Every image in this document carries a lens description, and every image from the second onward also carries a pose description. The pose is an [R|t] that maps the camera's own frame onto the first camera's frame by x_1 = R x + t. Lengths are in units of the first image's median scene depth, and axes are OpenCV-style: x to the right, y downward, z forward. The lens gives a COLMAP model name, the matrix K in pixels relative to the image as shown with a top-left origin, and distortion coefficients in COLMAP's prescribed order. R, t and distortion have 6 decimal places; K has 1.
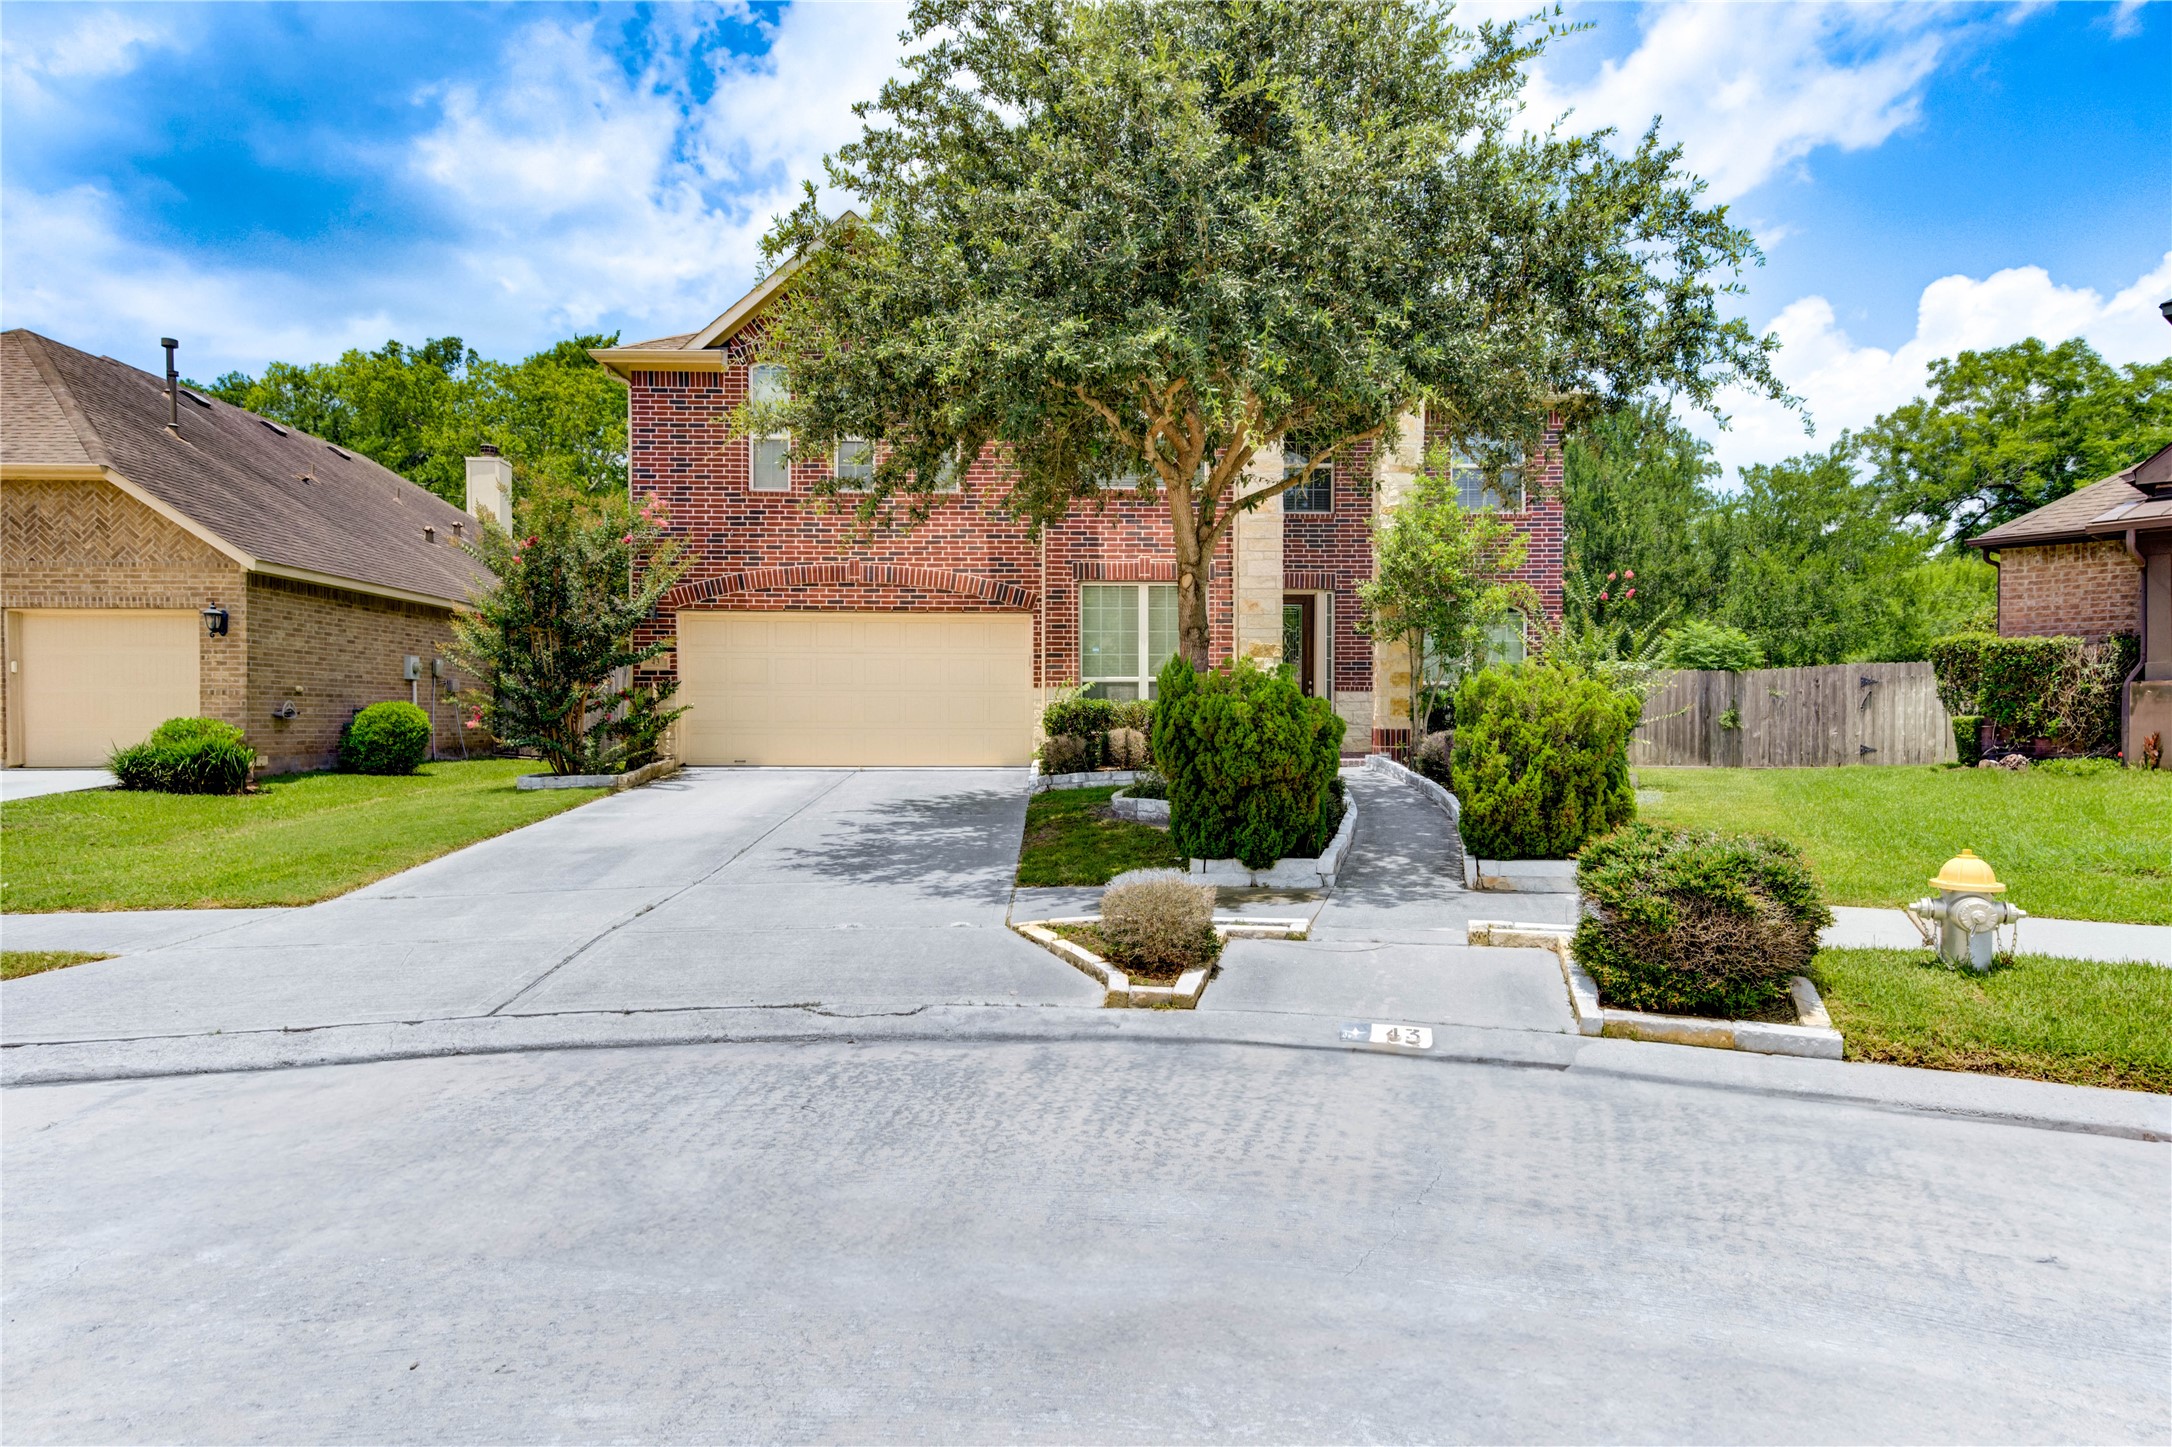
lens RADIAL K [[1258.6, 0, 1086.0], [0, 1258.6, 728.5], [0, 0, 1]] dist [0.008587, 0.000903]
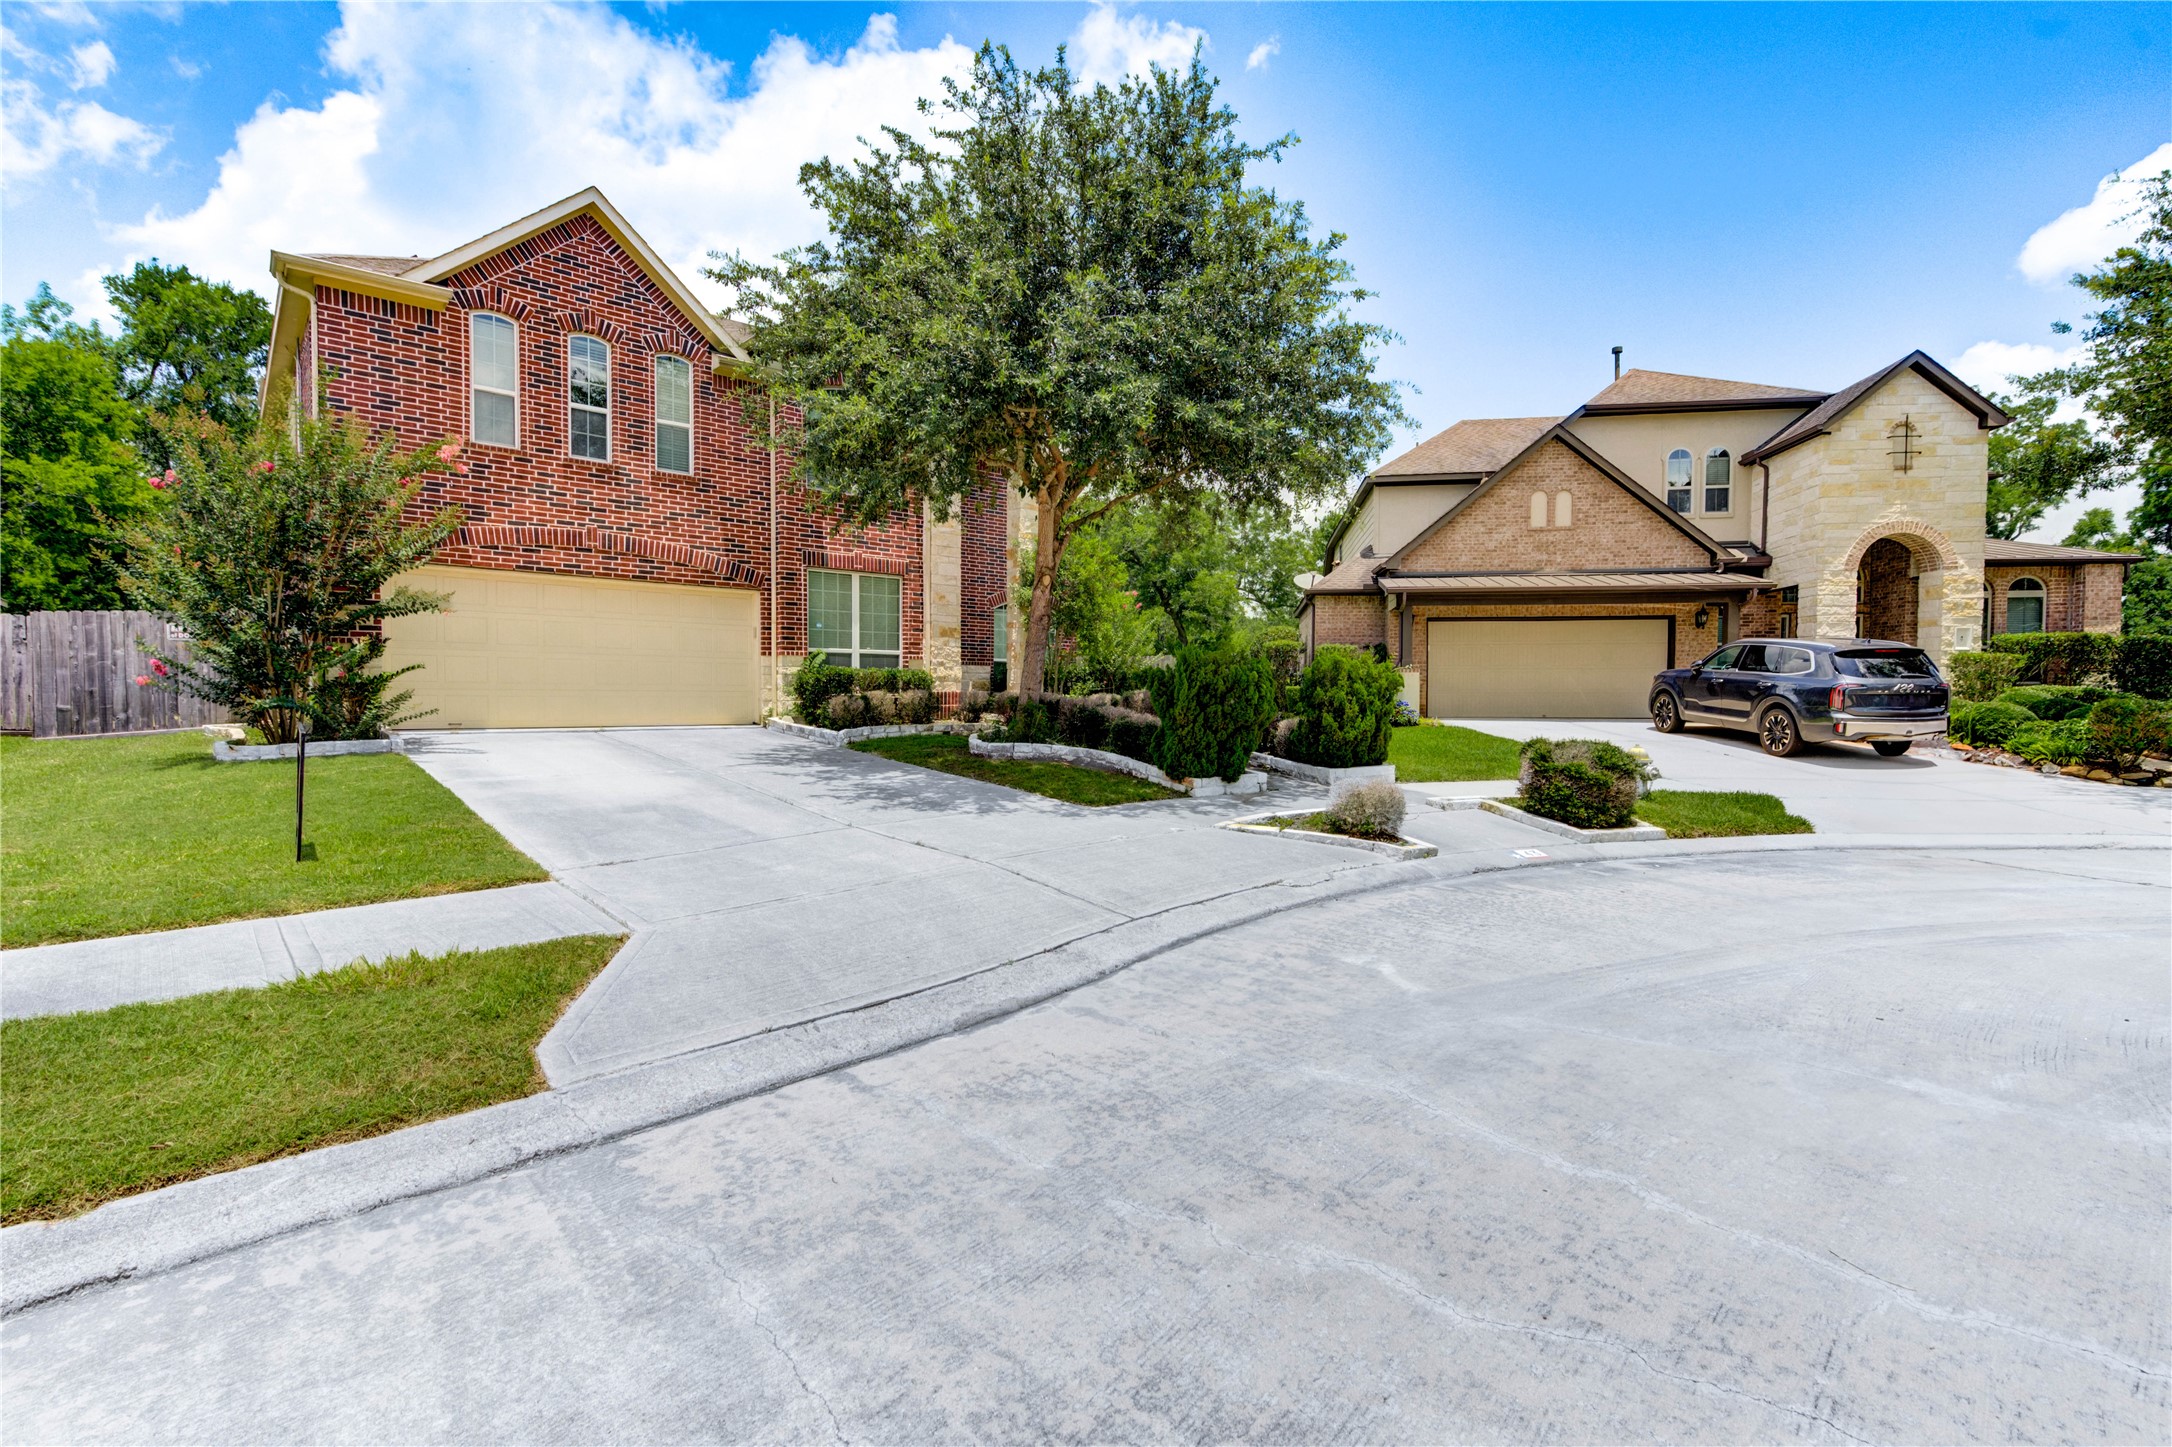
lens RADIAL K [[998.3, 0, 1085.3], [0, 998.3, 722.1], [0, 0, 1]] dist [-0.003040, -0.000161]
pose [[0.764188, -0.013198, 0.644859, -0.406415], [-0.000975, 0.999766, 0.021617, 0.007744], [-0.644993, -0.017148, 0.763996, 0.115217]]
